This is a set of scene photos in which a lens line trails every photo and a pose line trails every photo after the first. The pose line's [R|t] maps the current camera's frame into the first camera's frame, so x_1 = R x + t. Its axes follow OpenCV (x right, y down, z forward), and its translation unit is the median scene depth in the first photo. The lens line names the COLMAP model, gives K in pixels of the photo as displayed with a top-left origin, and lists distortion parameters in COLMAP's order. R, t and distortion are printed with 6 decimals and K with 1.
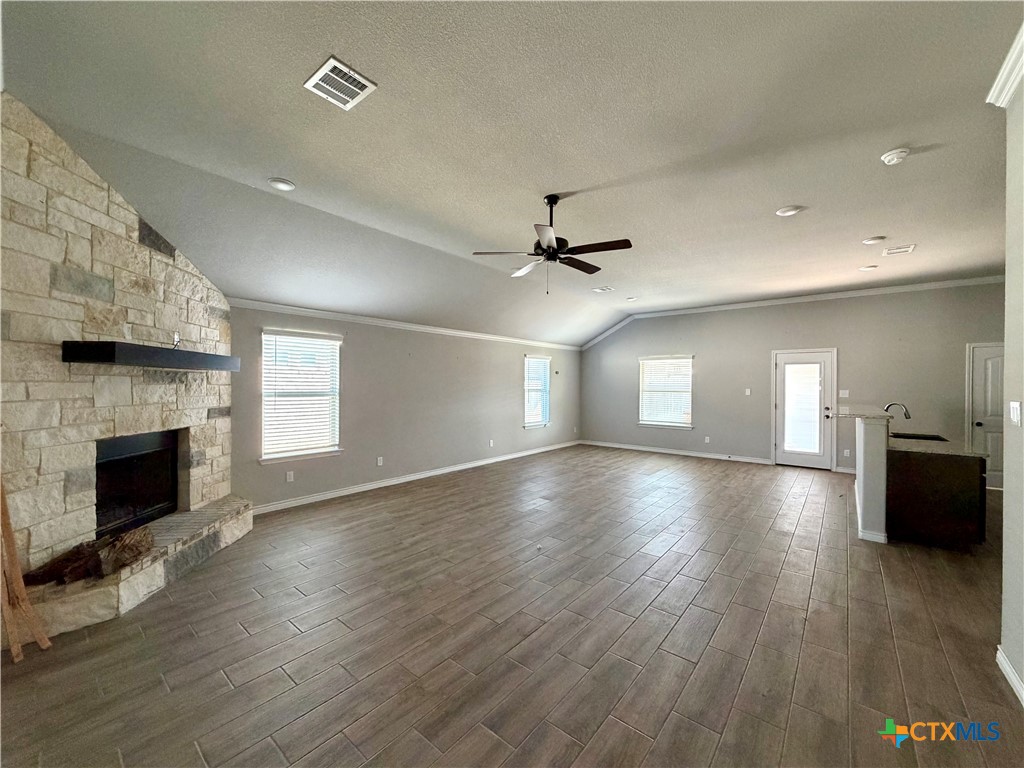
lens RADIAL K [[408.2, 0, 510.2], [0, 408.2, 384.8], [0, 0, 1]] dist [0.000247, -0.000549]
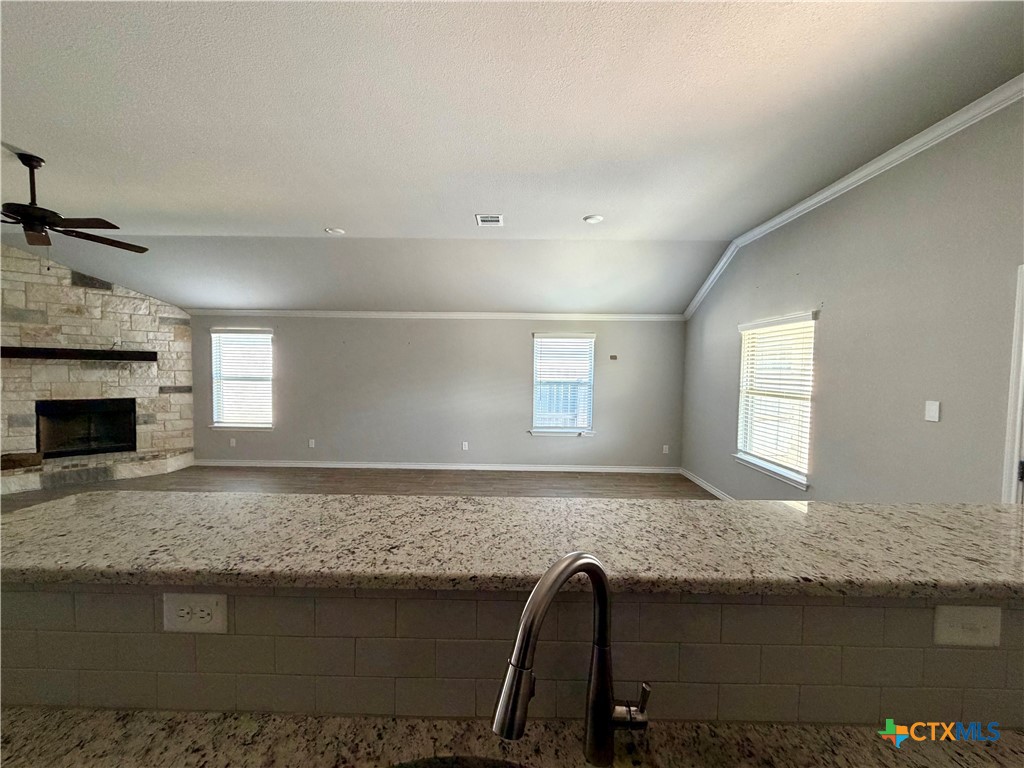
lens RADIAL K [[408.2, 0, 510.2], [0, 408.2, 384.8], [0, 0, 1]] dist [0.000247, -0.000549]
pose [[0.625039, 0.037882, -0.779674, 1.403097], [-0.012232, 0.999174, 0.038740, -0.024907], [0.780498, -0.014677, 0.624986, 1.228211]]
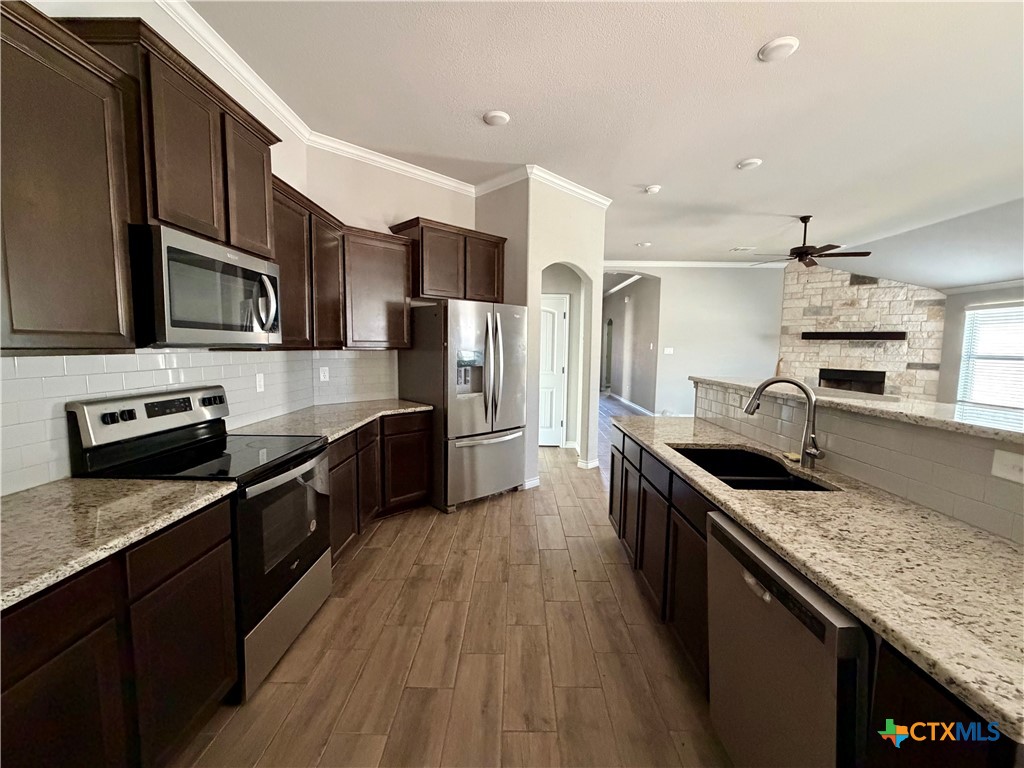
lens RADIAL K [[428.3, 0, 508.0], [0, 428.3, 385.4], [0, 0, 1]] dist [-0.001040, -0.000487]
pose [[-0.783605, 0.041787, -0.619852, 1.897724], [-0.017815, 0.995814, 0.089654, 0.025097], [0.621004, 0.081296, -0.779580, 1.563729]]
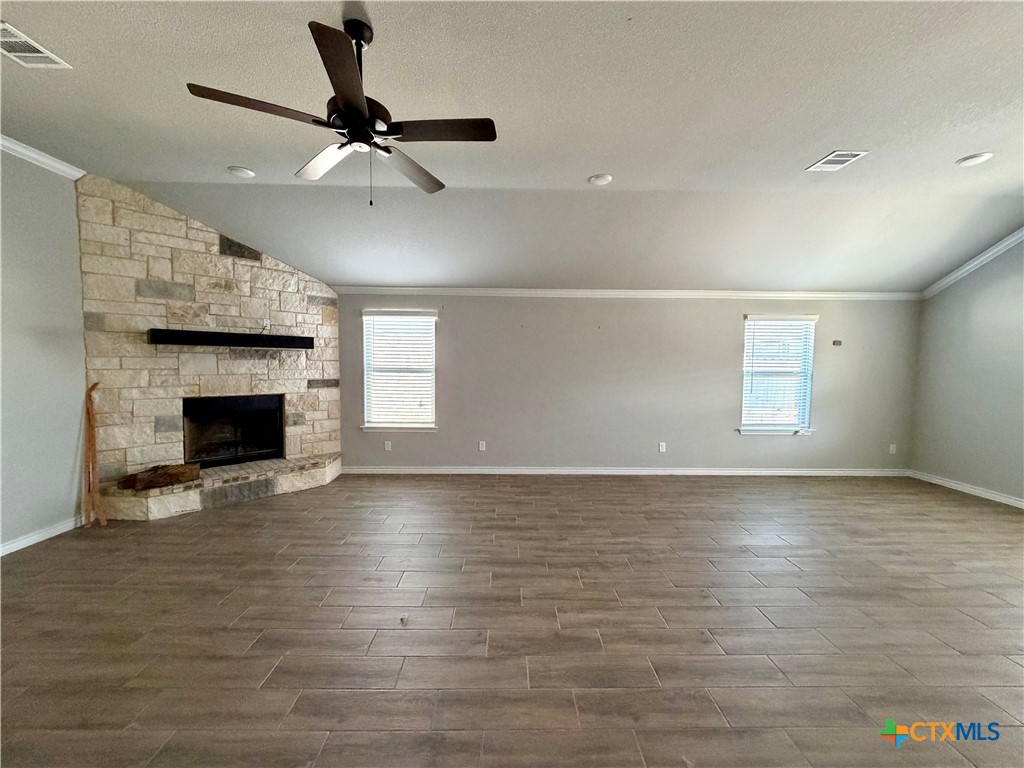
lens RADIAL K [[408.2, 0, 510.2], [0, 408.2, 384.8], [0, 0, 1]] dist [0.000247, -0.000549]
pose [[0.646668, 0.047095, -0.761316, 0.682528], [-0.007521, 0.998437, 0.055376, 0.000203], [0.762735, -0.030084, 0.646011, 0.769171]]
